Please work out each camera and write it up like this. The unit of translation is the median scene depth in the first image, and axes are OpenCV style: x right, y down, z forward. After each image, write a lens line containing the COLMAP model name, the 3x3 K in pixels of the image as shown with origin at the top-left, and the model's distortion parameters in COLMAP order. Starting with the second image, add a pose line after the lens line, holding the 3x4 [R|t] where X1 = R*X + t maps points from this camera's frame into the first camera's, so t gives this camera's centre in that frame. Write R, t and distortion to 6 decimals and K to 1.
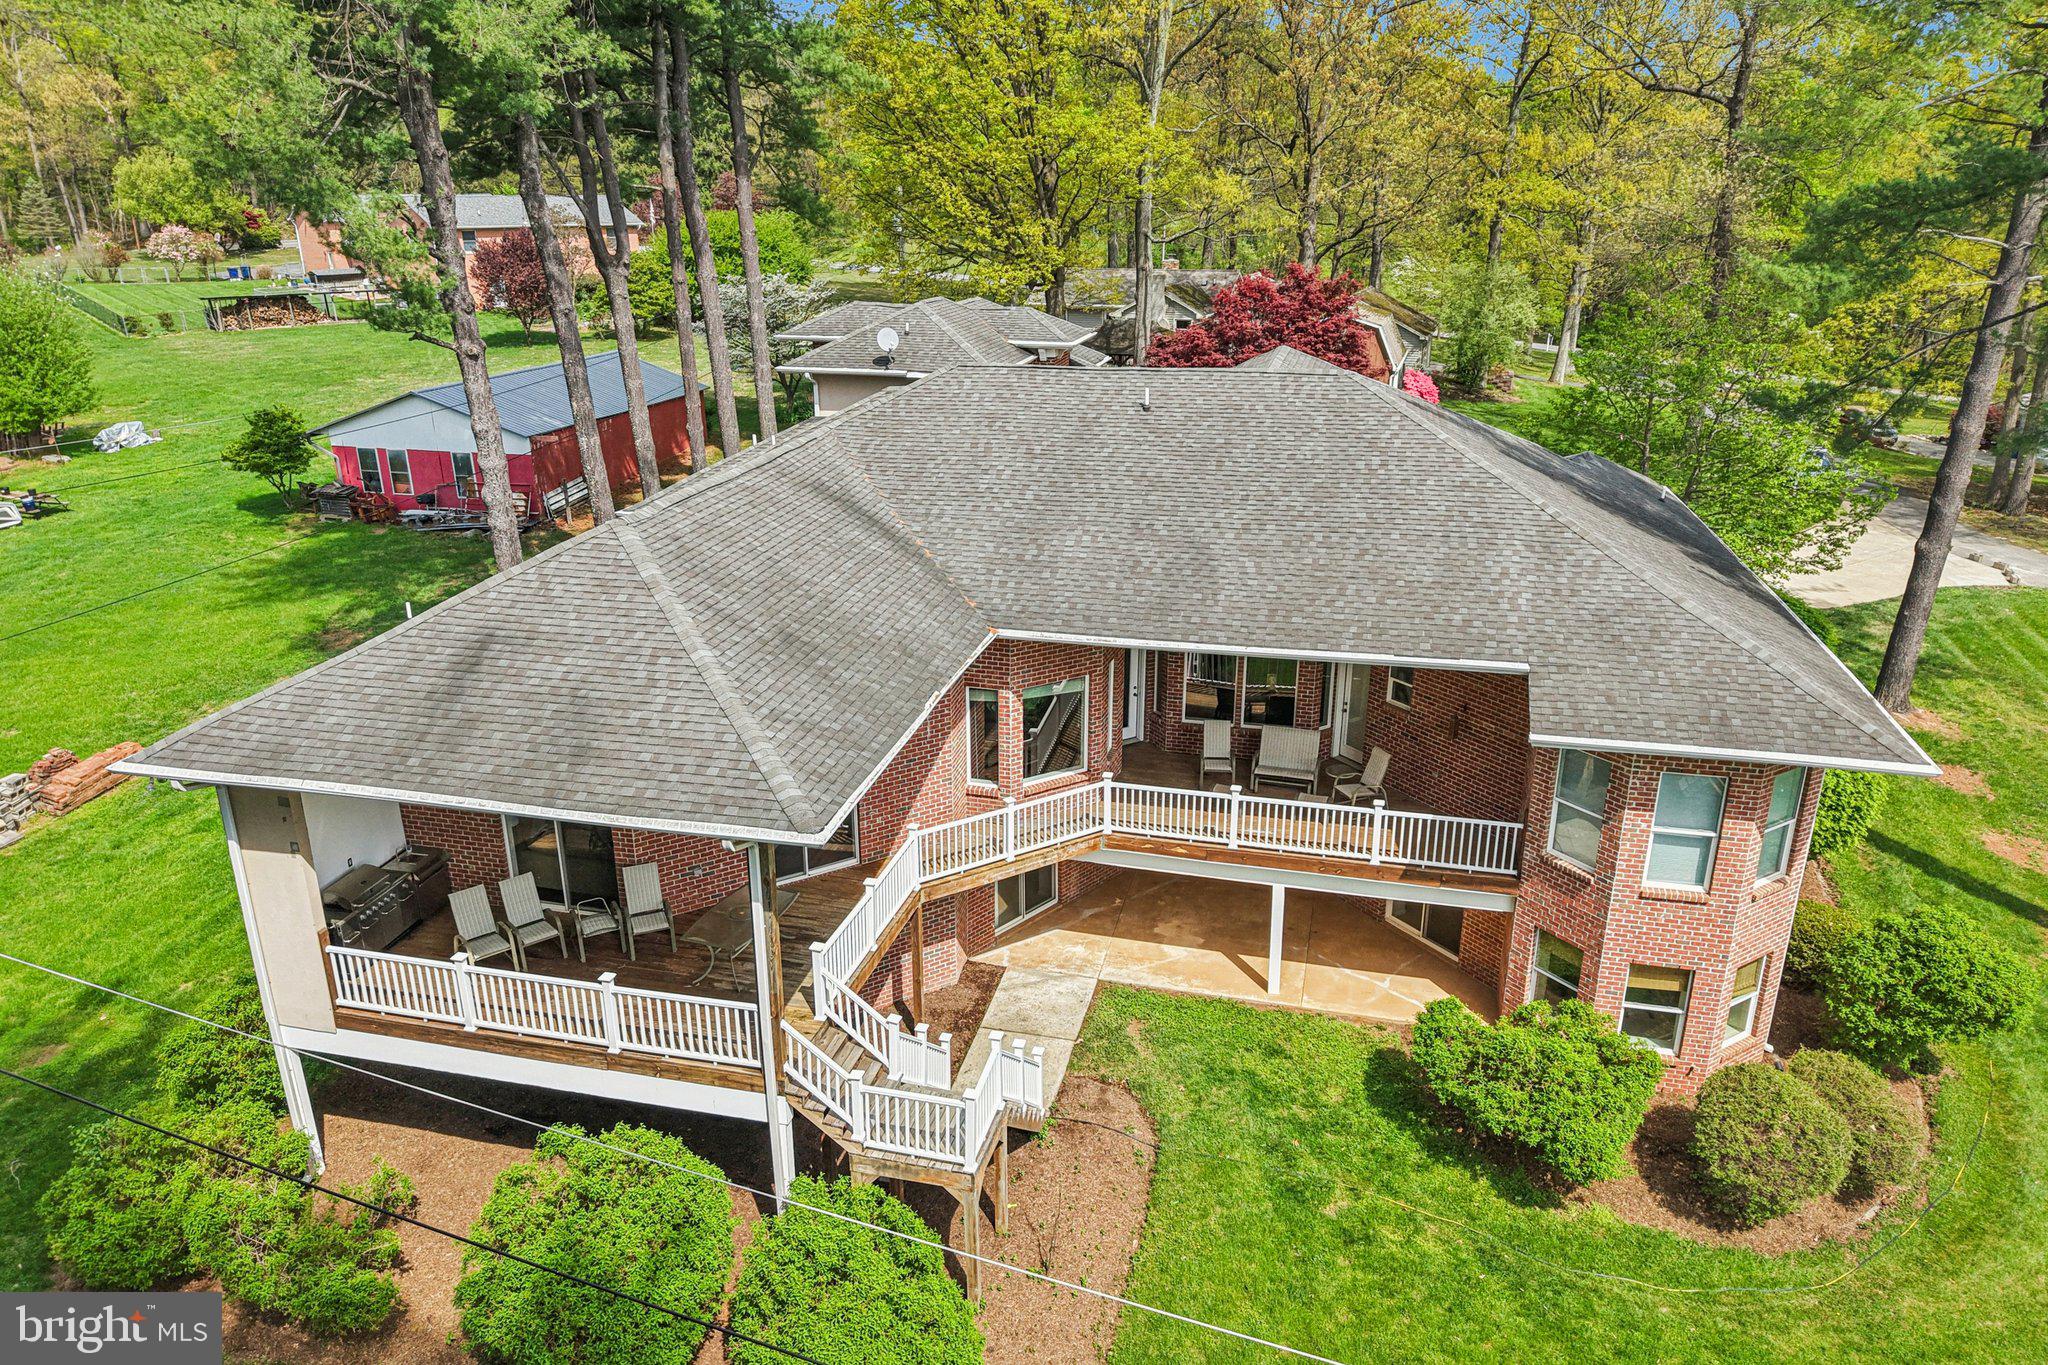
lens RADIAL K [[1377.5, 0, 1024.0], [0, 1377.5, 682.5], [0, 0, 1]] dist [0.003025, 0.004147]
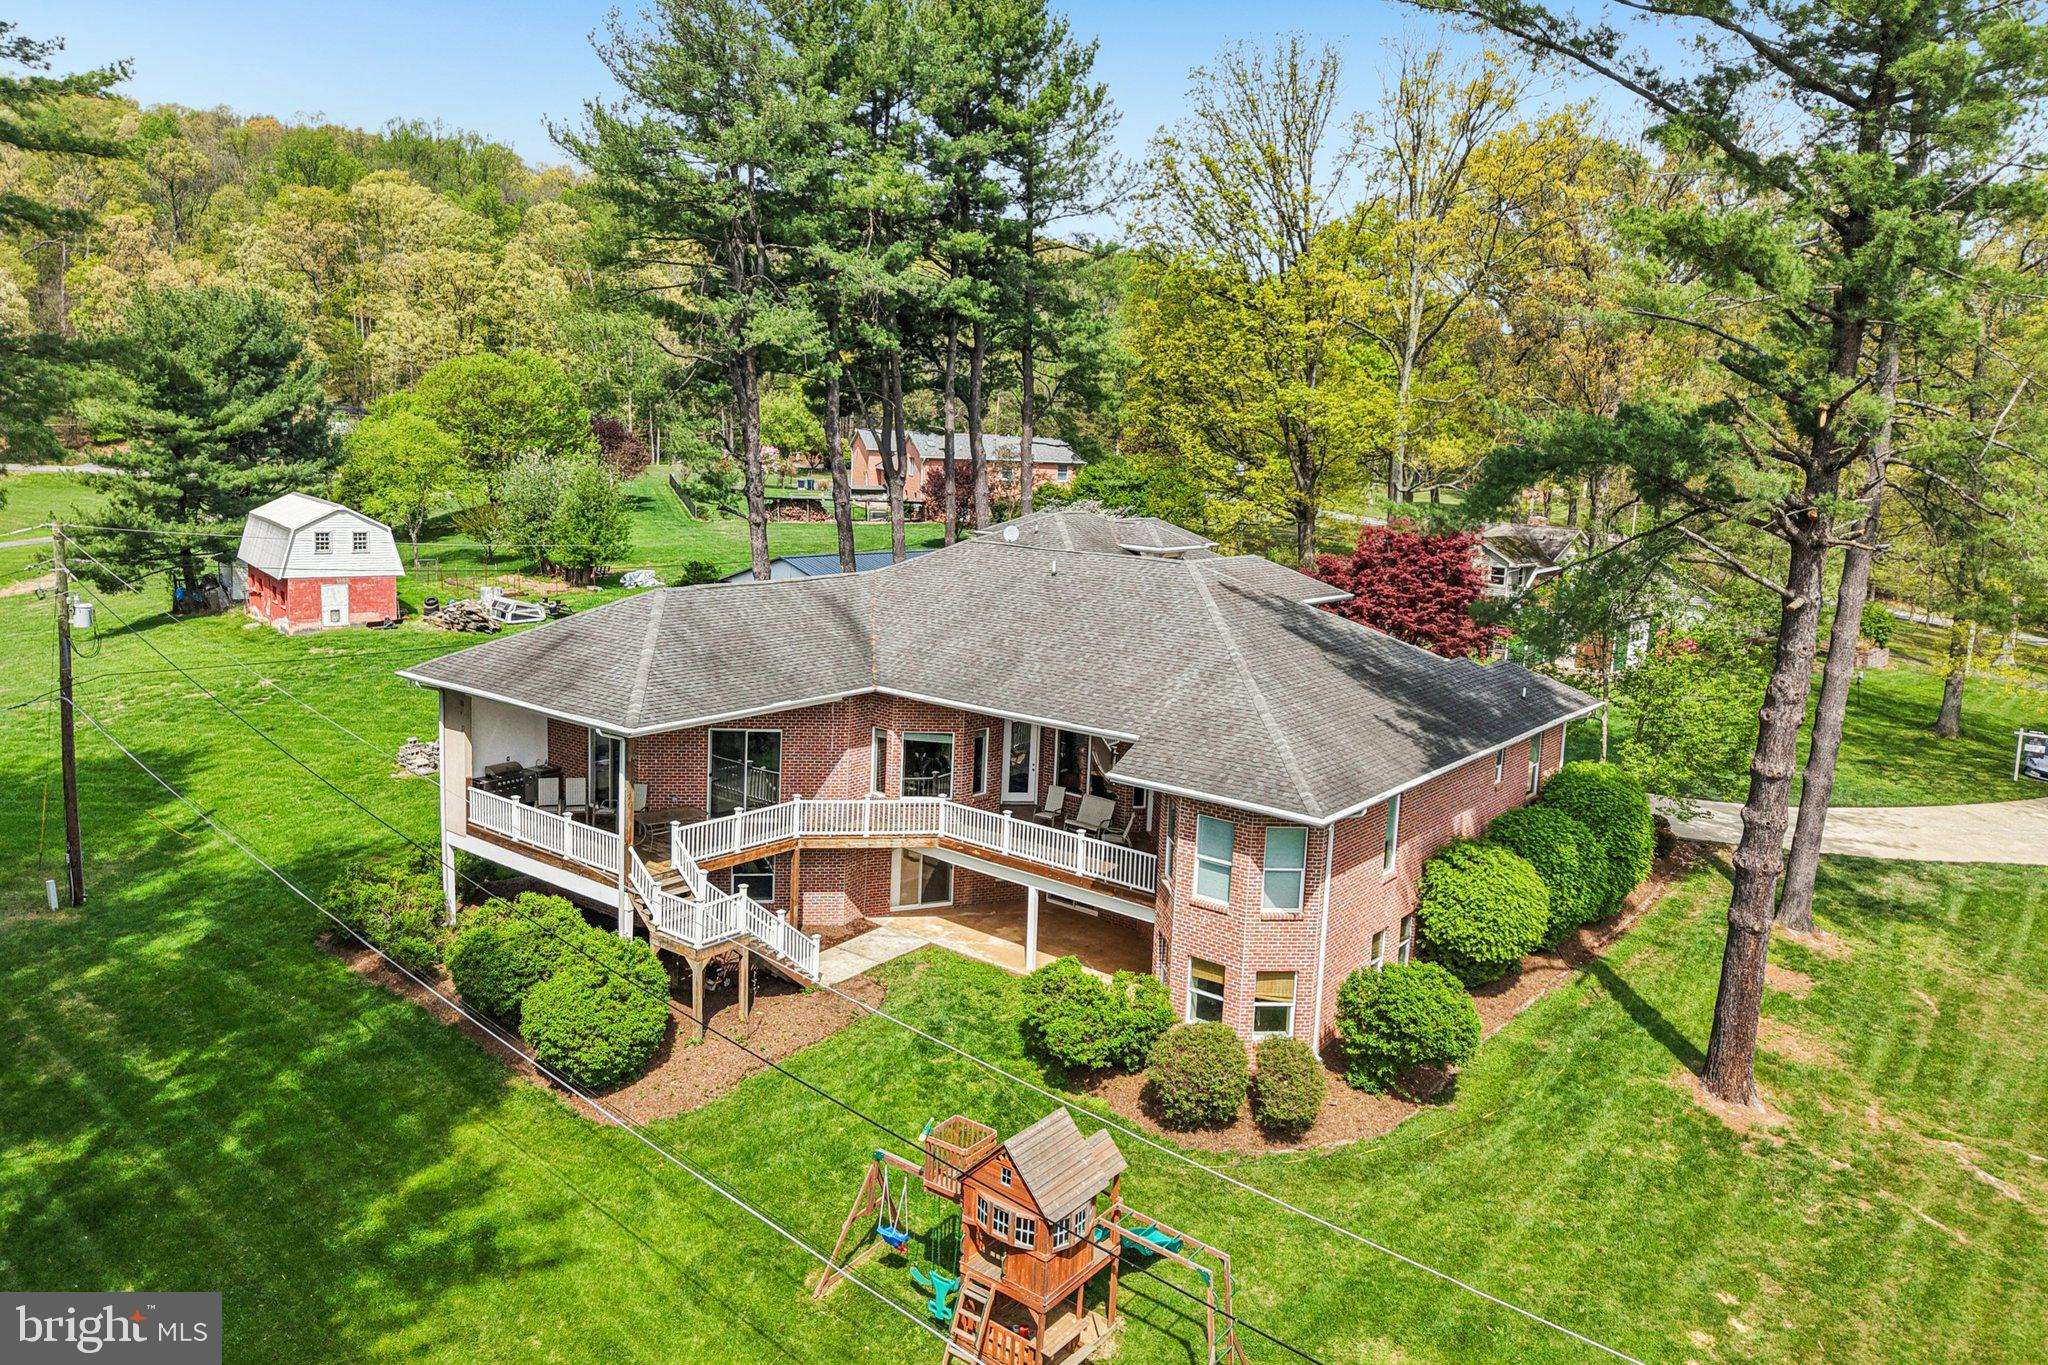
lens RADIAL K [[1411.5, 0, 1017.3], [0, 1411.5, 649.3], [0, 0, 1]] dist [0.005305, 0.000227]
pose [[0.912827, 0.103616, -0.394981, 0.780824], [-0.179956, 0.970354, -0.161336, 0.155103], [0.366555, 0.218351, 0.904412, -0.439382]]
